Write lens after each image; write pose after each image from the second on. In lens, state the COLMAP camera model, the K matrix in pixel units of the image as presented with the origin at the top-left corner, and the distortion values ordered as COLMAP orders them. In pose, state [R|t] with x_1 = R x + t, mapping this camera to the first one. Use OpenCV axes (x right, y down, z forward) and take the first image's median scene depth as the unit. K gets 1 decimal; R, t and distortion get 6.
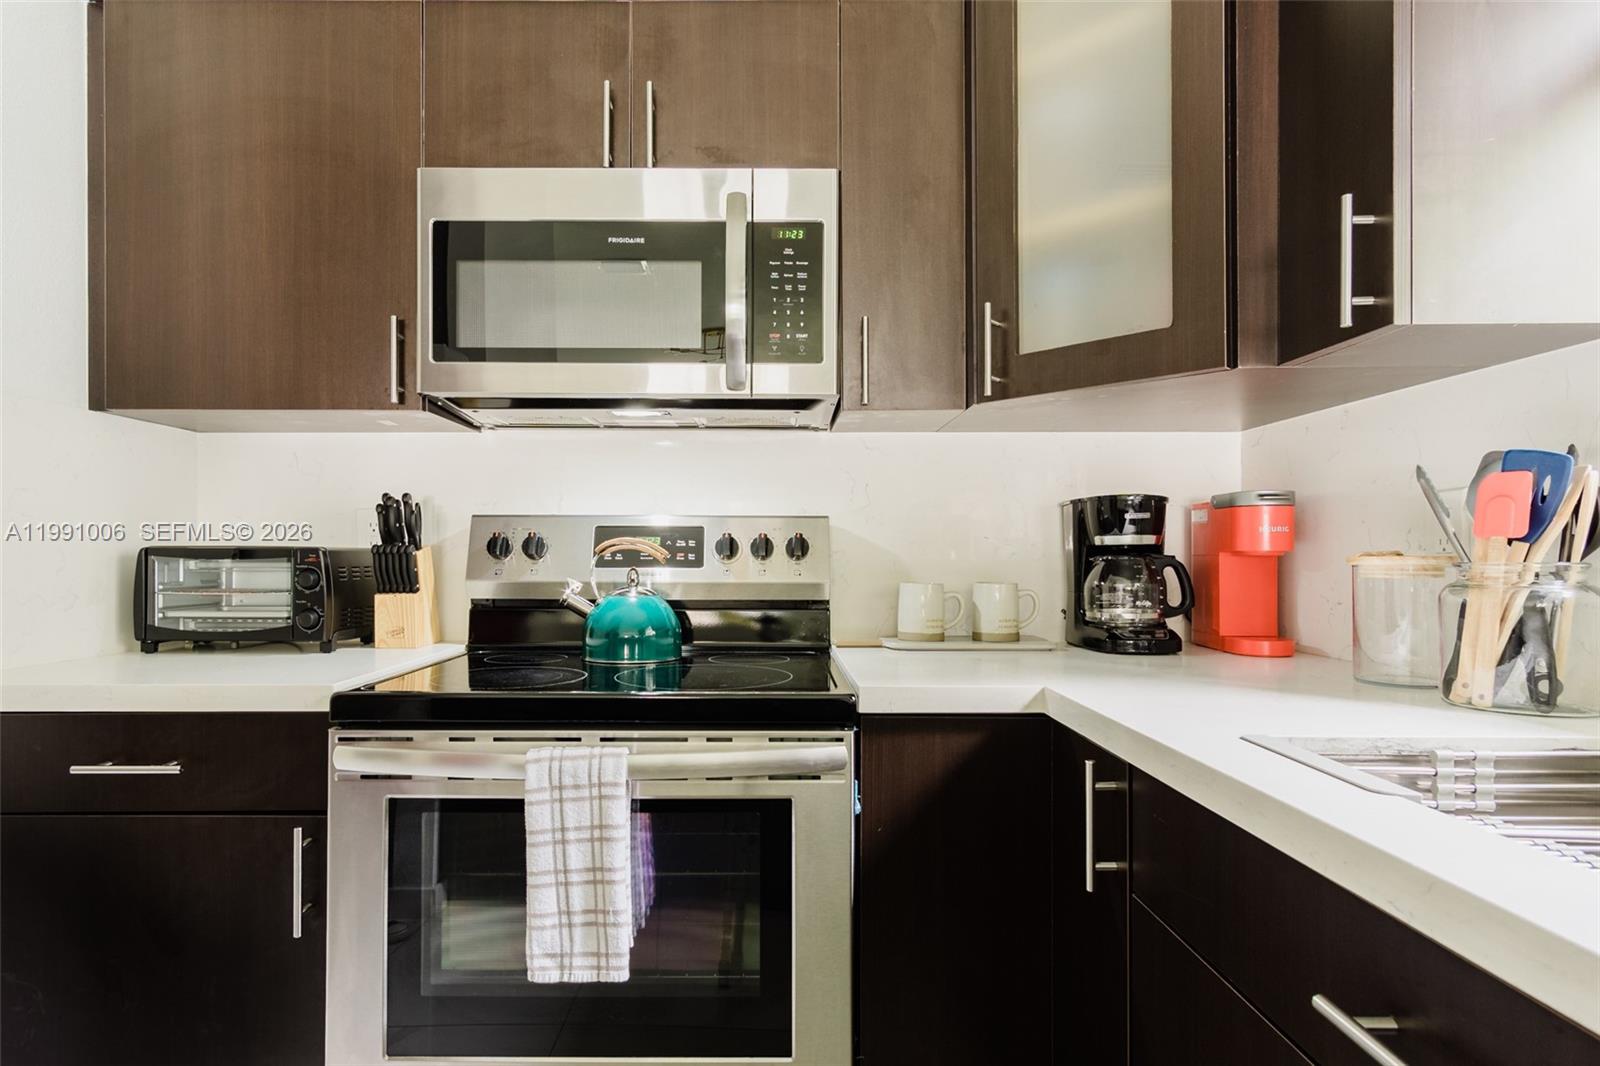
lens RADIAL K [[867.5, 0, 758.1], [0, 867.5, 547.6], [0, 0, 1]] dist [0.005671, 0.001091]
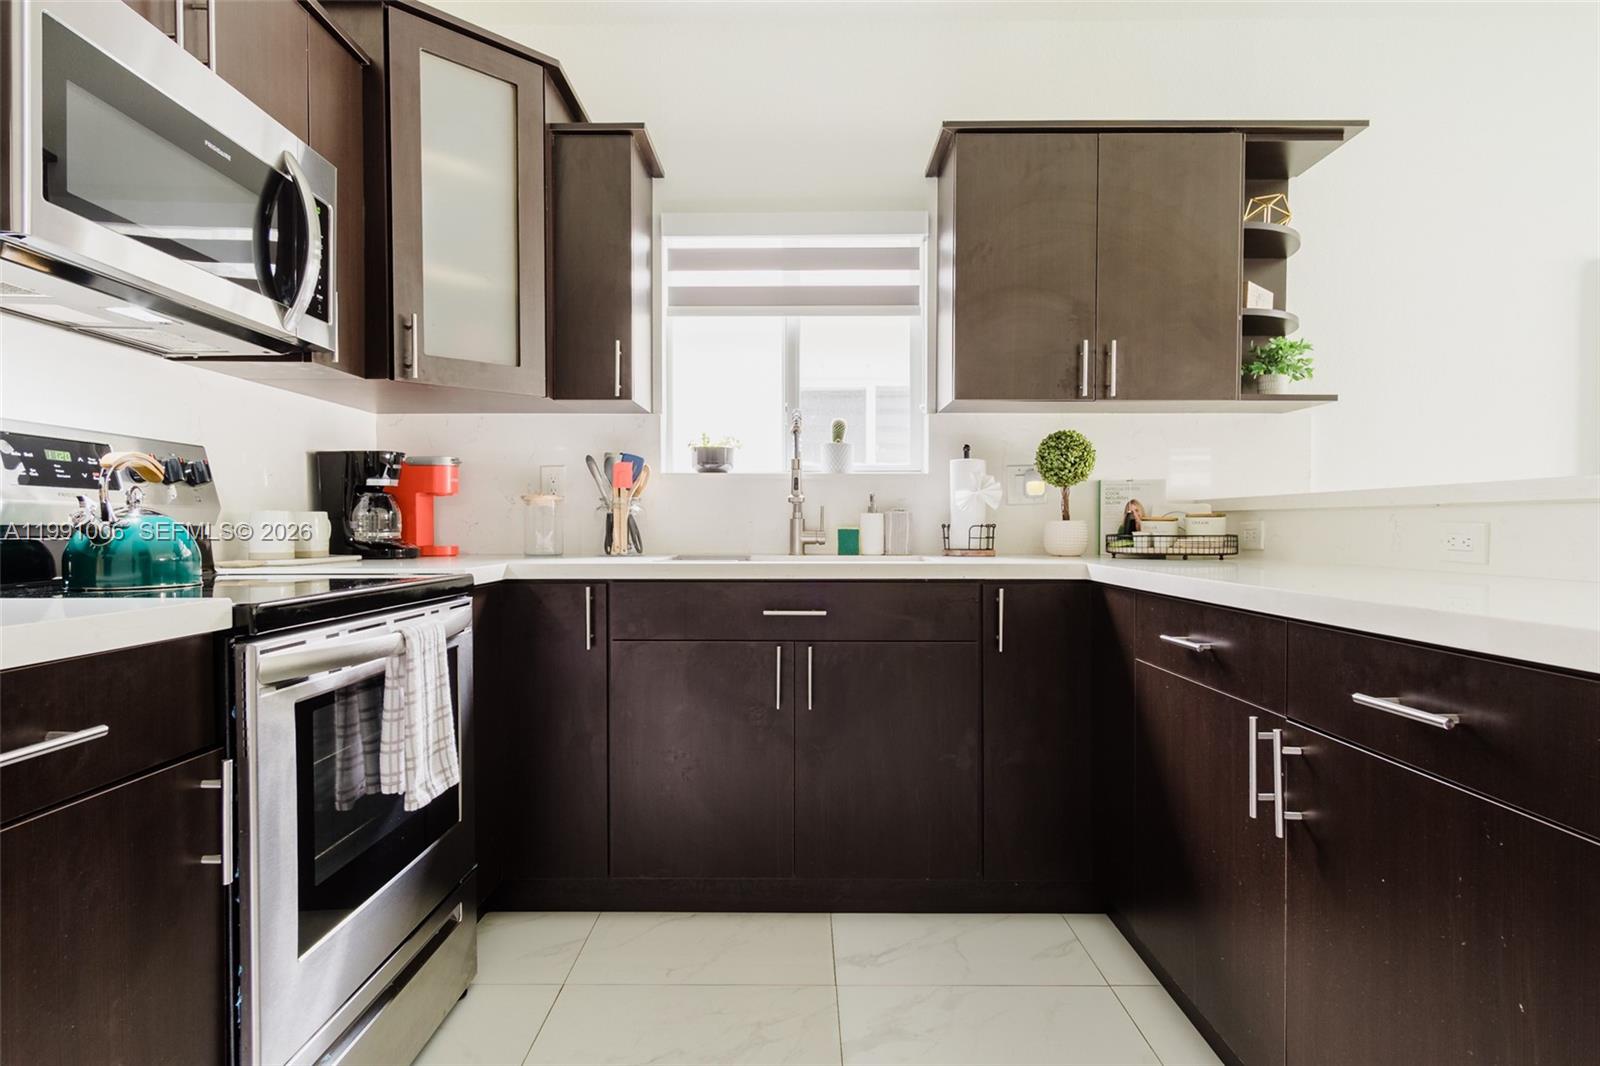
lens RADIAL K [[870.5, 0, 800.0], [0, 870.5, 533.0], [0, 0, 1]] dist [0.001993, 0.000483]
pose [[-0.008922, -0.008042, 0.999928, -1.393514], [-0.006736, 0.999945, 0.007983, 0.079858], [-0.999938, -0.006665, -0.008975, 0.423756]]
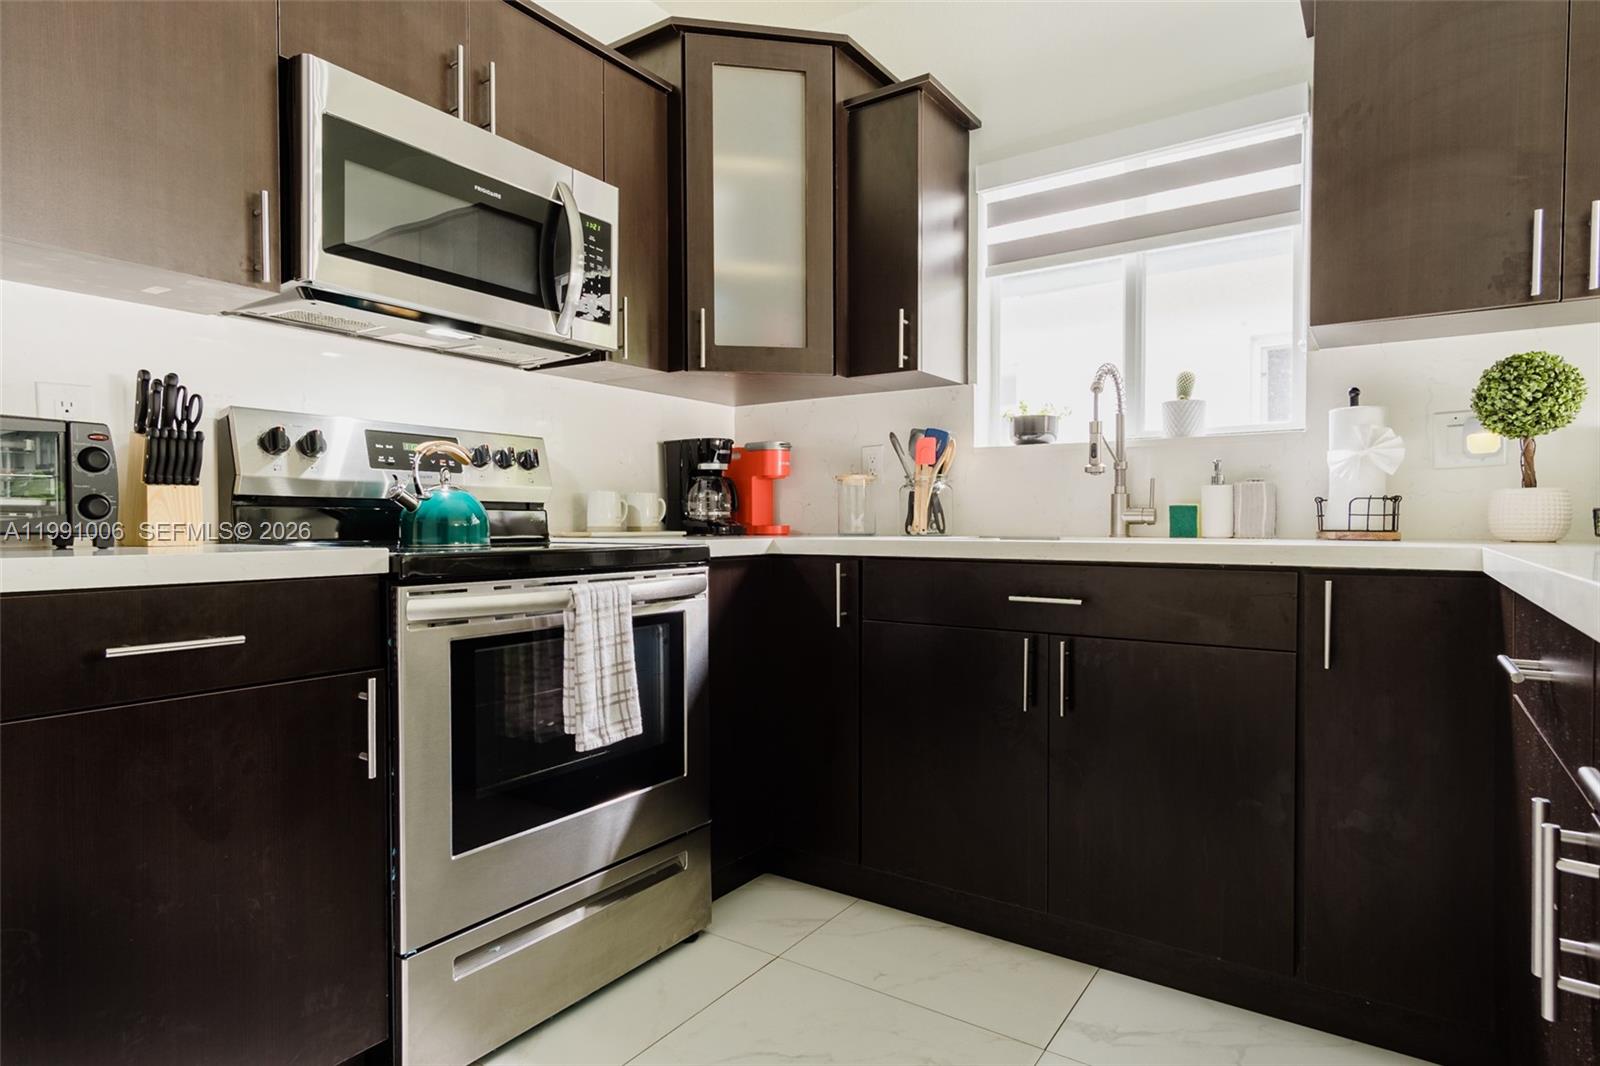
lens RADIAL K [[877.0, 0, 800.0], [0, 877.0, 533.0], [0, 0, 1]] dist [0.000798, 0.000528]
pose [[0.558471, -0.009898, 0.829465, -1.121981], [-0.005350, 0.999865, 0.015534, 0.118259], [-0.829507, -0.013113, 0.558342, -0.054235]]
